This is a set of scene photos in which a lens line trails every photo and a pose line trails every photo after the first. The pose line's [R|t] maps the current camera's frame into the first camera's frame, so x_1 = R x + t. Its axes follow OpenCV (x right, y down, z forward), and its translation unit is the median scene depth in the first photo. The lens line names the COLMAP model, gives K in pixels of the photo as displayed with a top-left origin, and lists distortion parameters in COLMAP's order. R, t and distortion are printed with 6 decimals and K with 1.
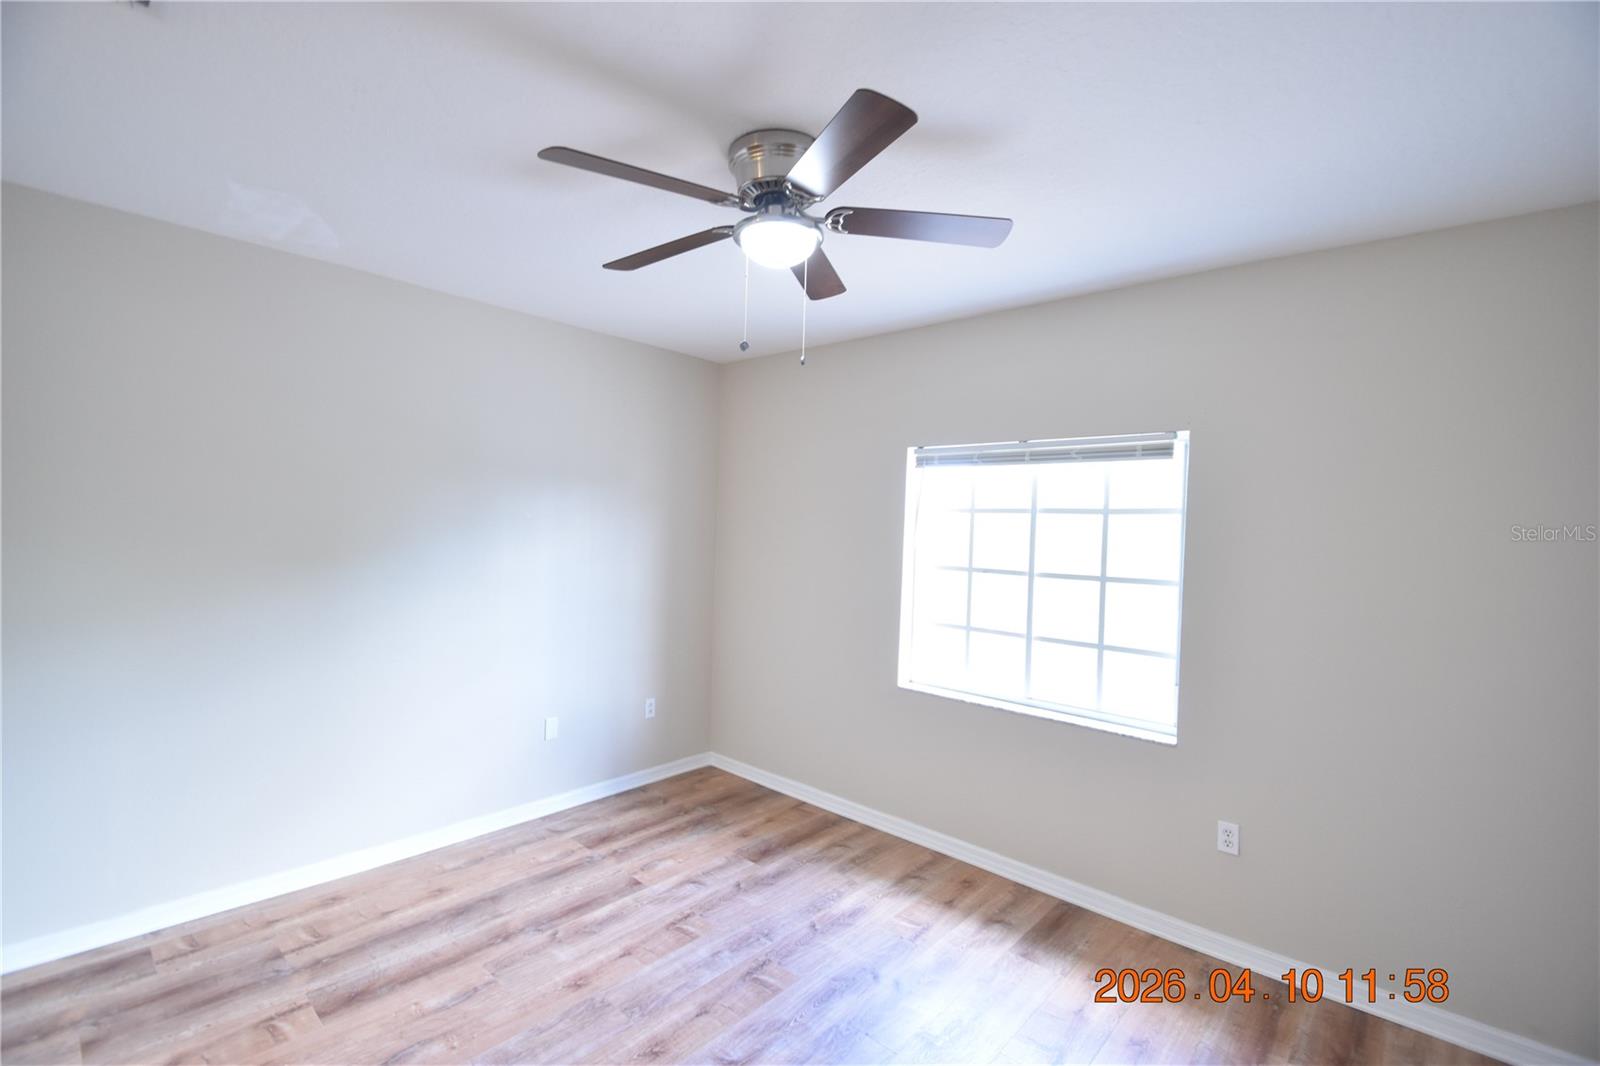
lens RADIAL K [[688.0, 0, 815.5], [0, 688.0, 532.6], [0, 0, 1]] dist [0.001696, -0.010121]
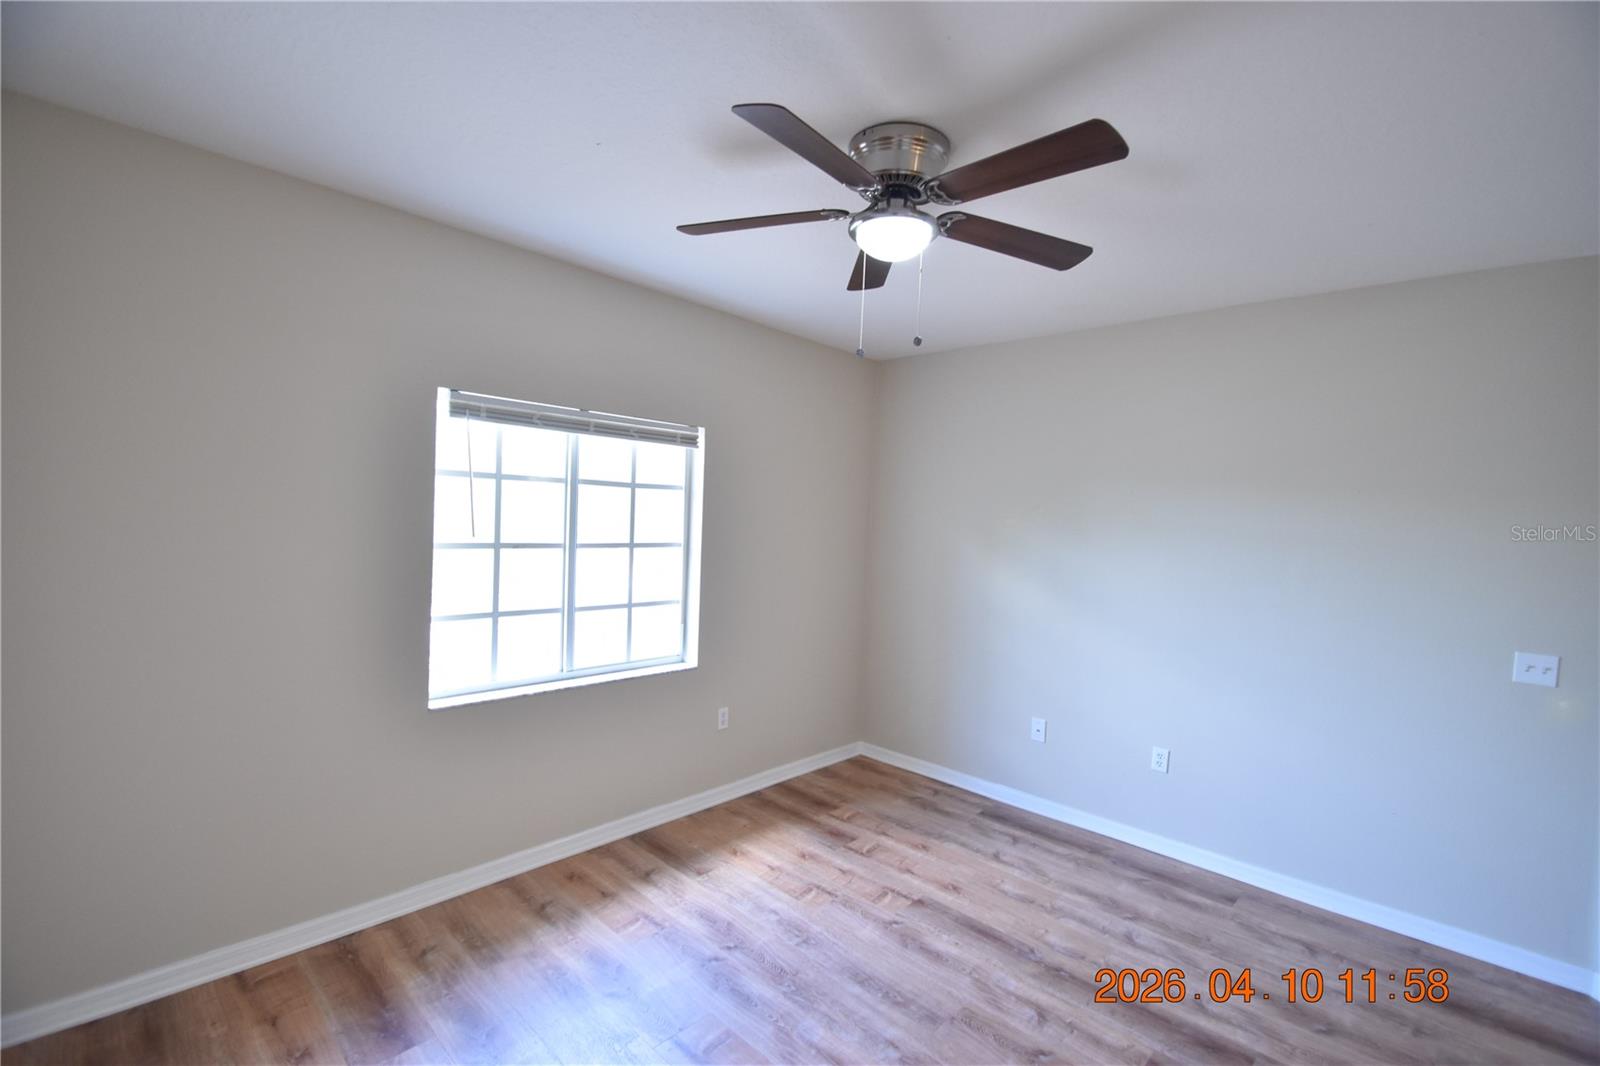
lens RADIAL K [[690.6, 0, 780.4], [0, 690.6, 526.0], [0, 0, 1]] dist [-0.001610, -0.009430]
pose [[0.062823, -0.048541, 0.996844, -0.665091], [-0.033292, 0.998159, 0.050703, -0.028245], [-0.997469, -0.036373, 0.061091, 0.659946]]
